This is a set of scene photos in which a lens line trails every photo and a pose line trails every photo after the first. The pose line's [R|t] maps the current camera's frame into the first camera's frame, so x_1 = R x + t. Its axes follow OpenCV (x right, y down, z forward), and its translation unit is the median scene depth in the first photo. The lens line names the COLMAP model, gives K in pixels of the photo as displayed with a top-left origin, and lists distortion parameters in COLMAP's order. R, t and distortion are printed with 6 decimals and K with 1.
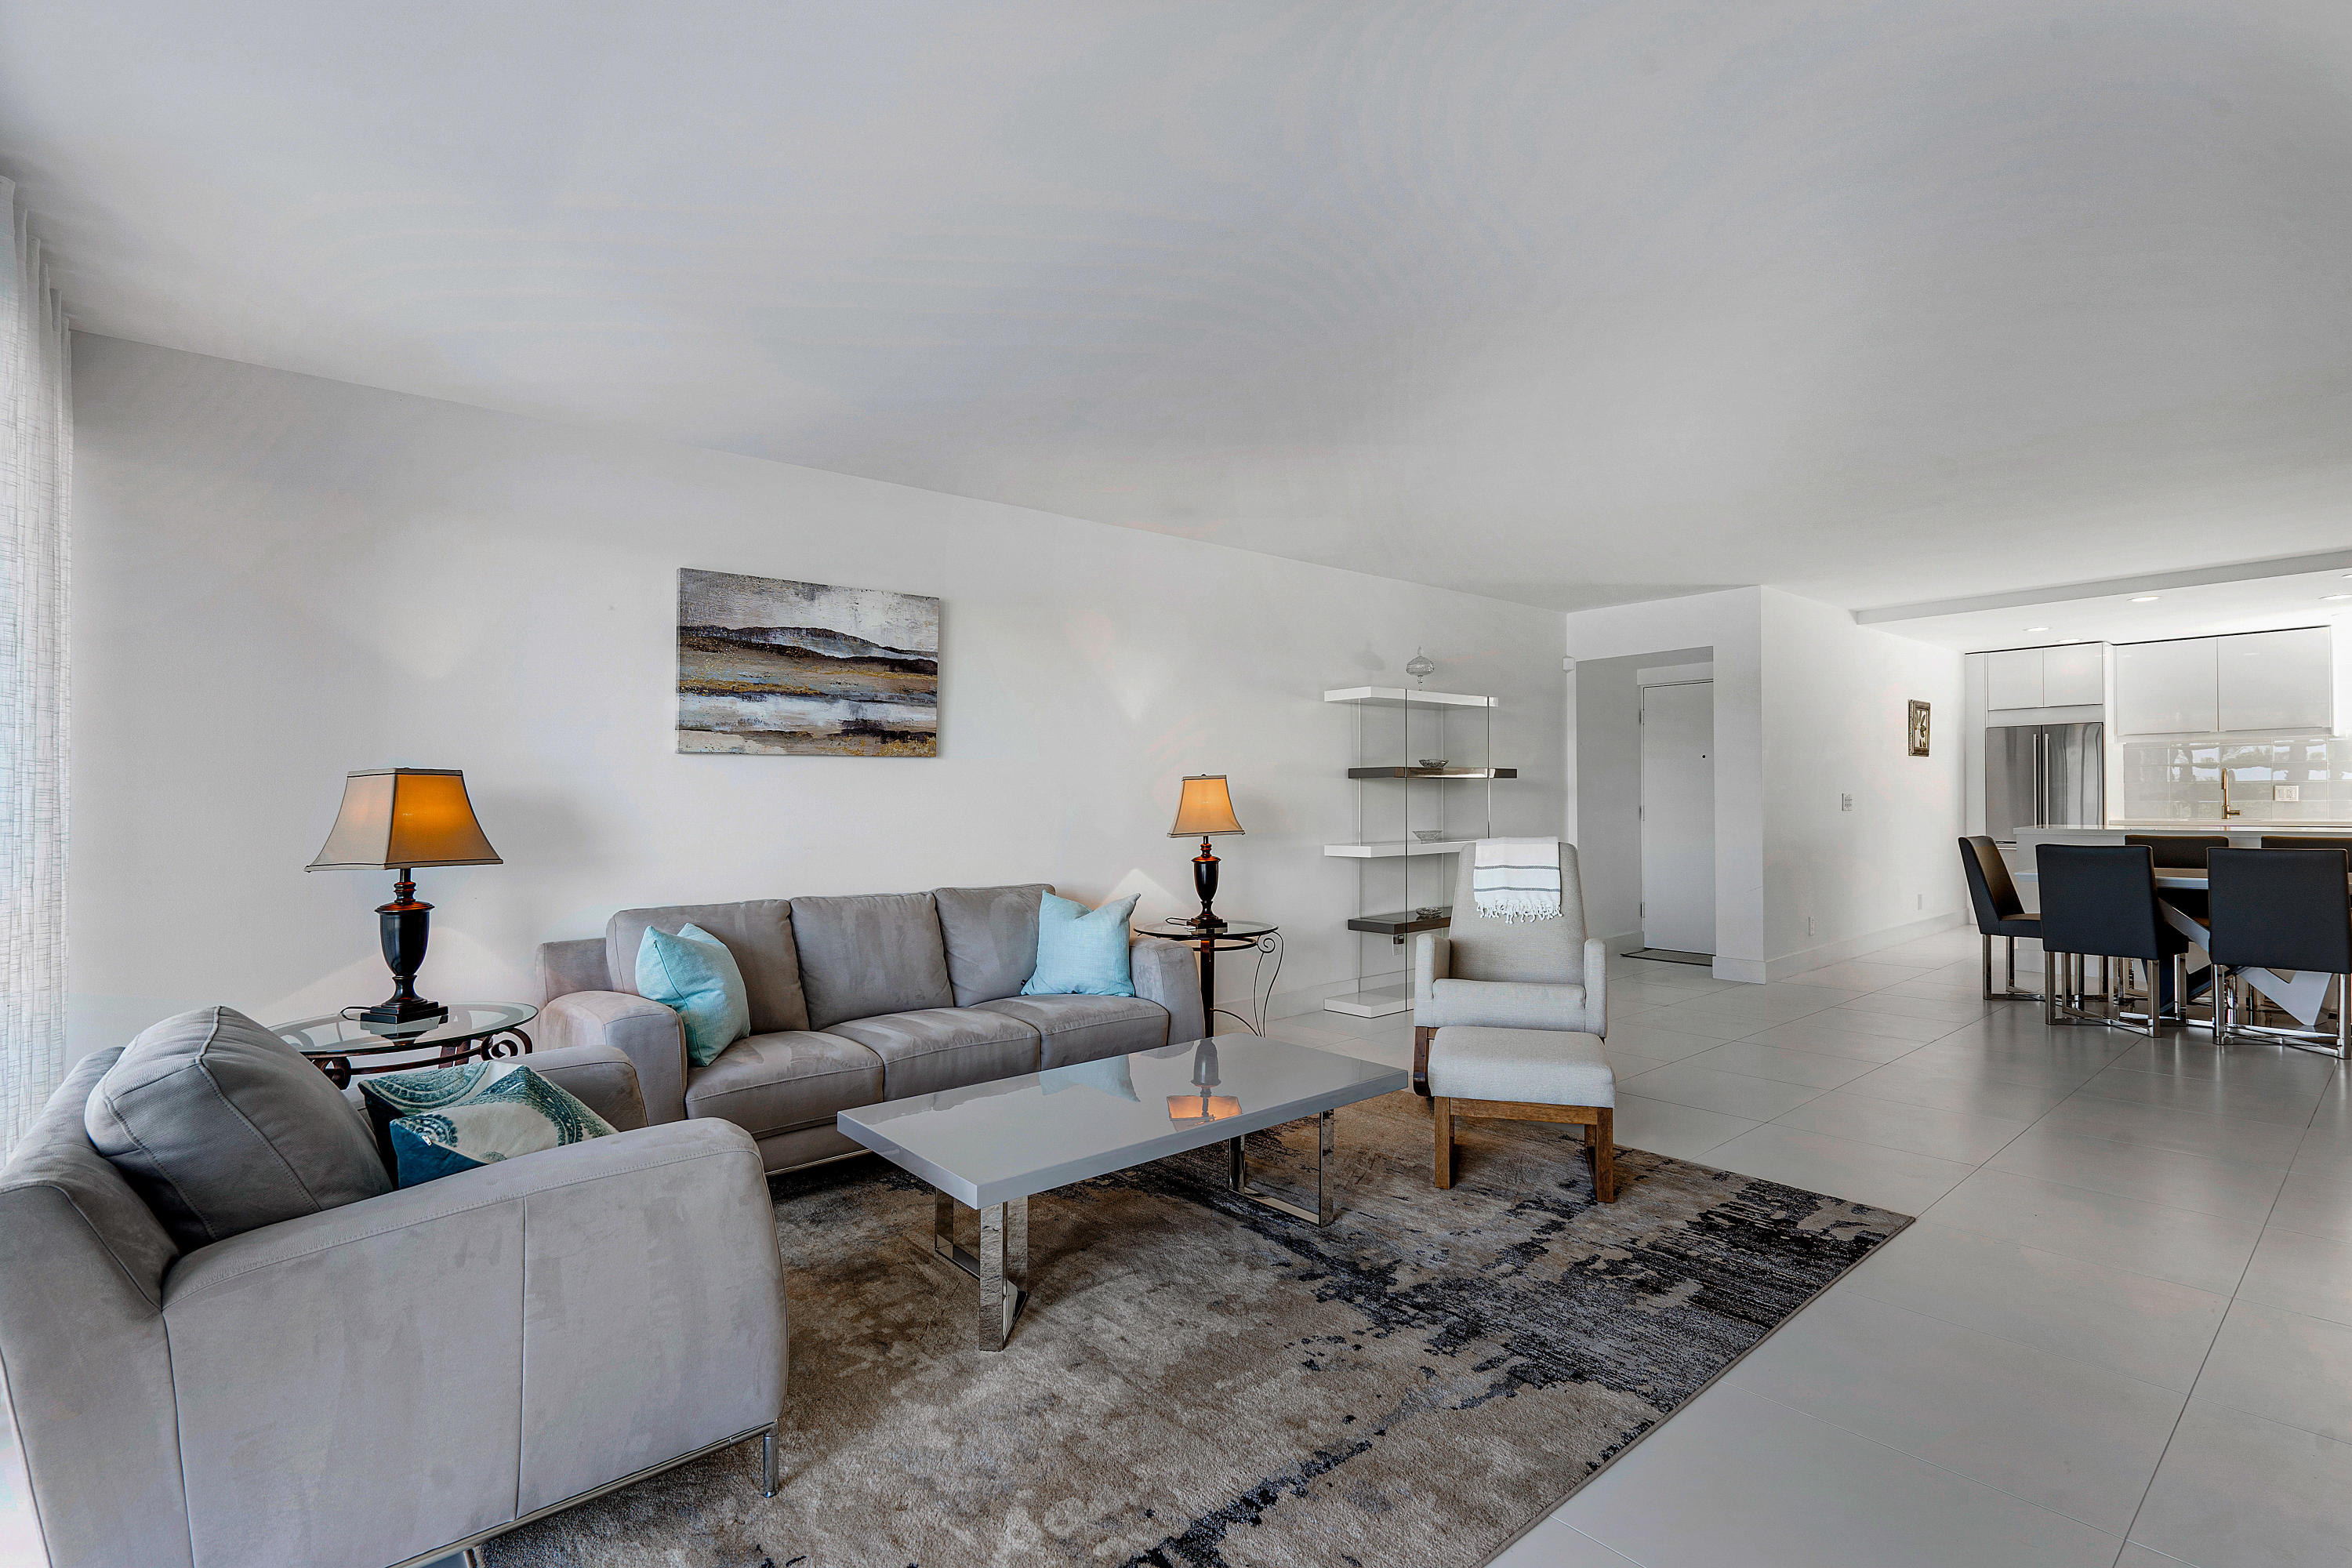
lens RADIAL K [[1083.6, 0, 1160.3], [0, 1083.6, 783.8], [0, 0, 1]] dist [0.002336, 0.000415]
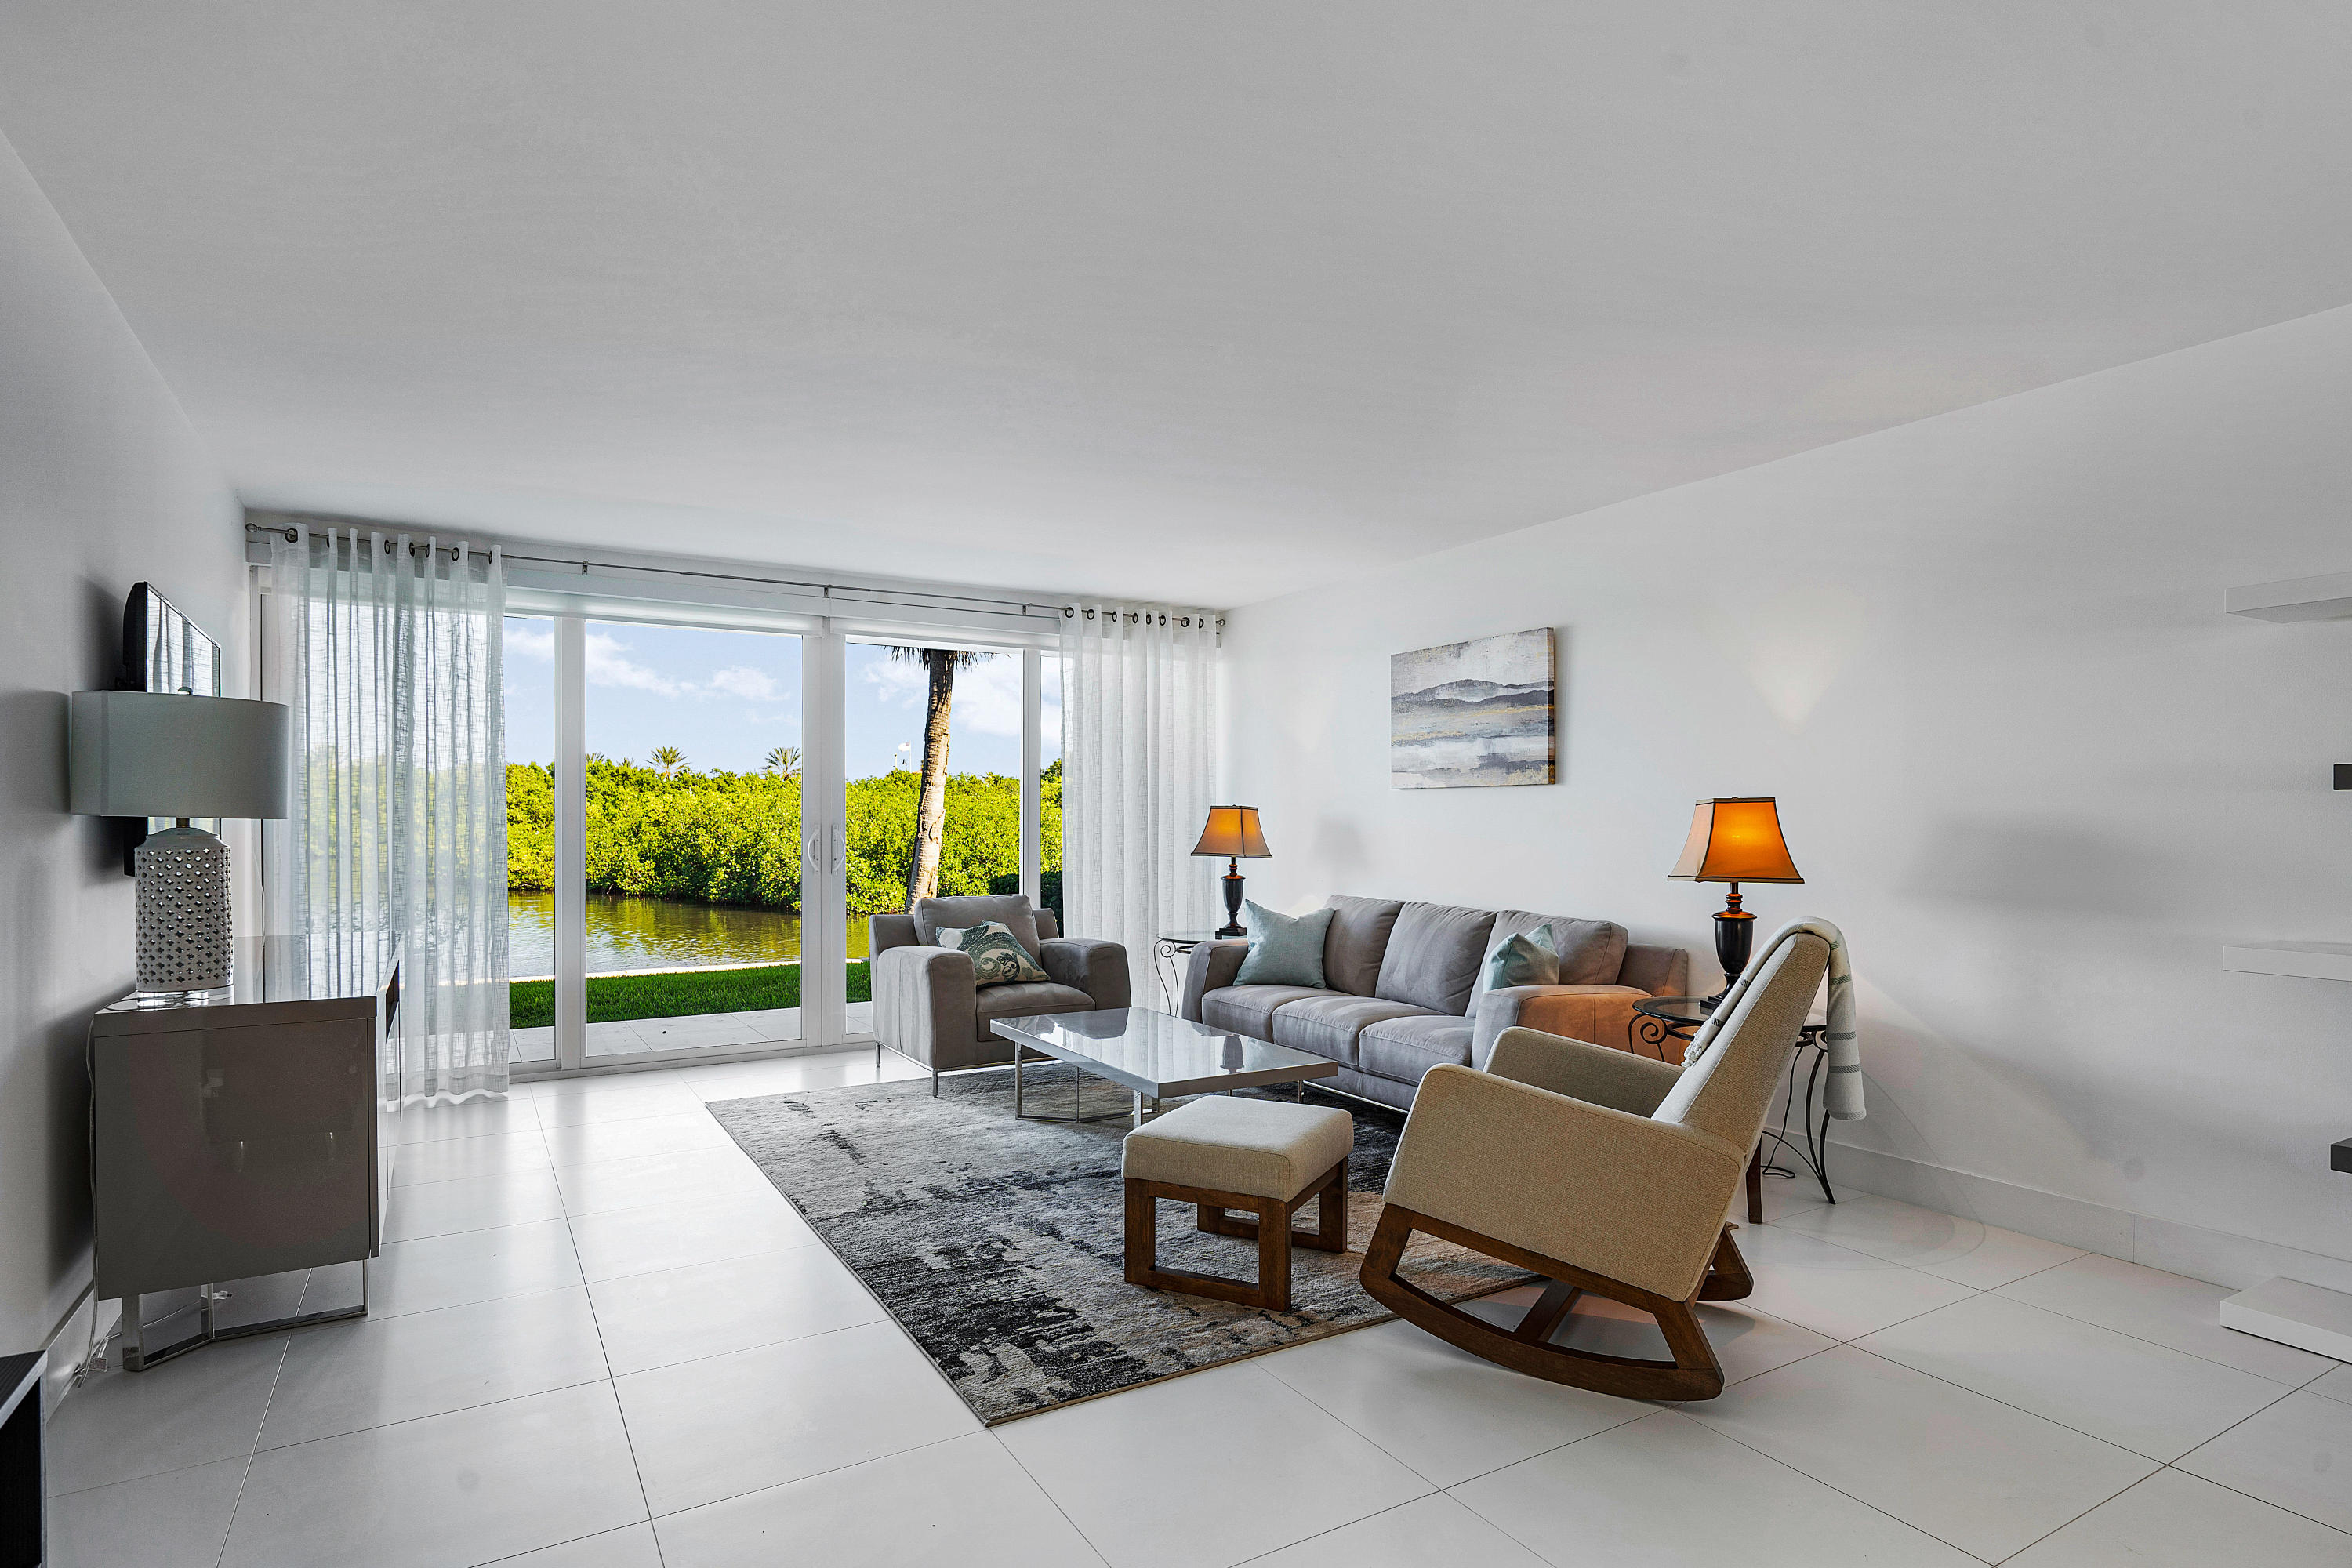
lens RADIAL K [[1247.1, 0, 1161.4], [0, 1247.1, 797.9], [0, 0, 1]] dist [-0.006783, -0.000321]
pose [[-0.178258, -0.011766, -0.983913, 1.111945], [0.004638, 0.999907, -0.012798, 0.001291], [0.983973, -0.006845, -0.178187, 0.946690]]
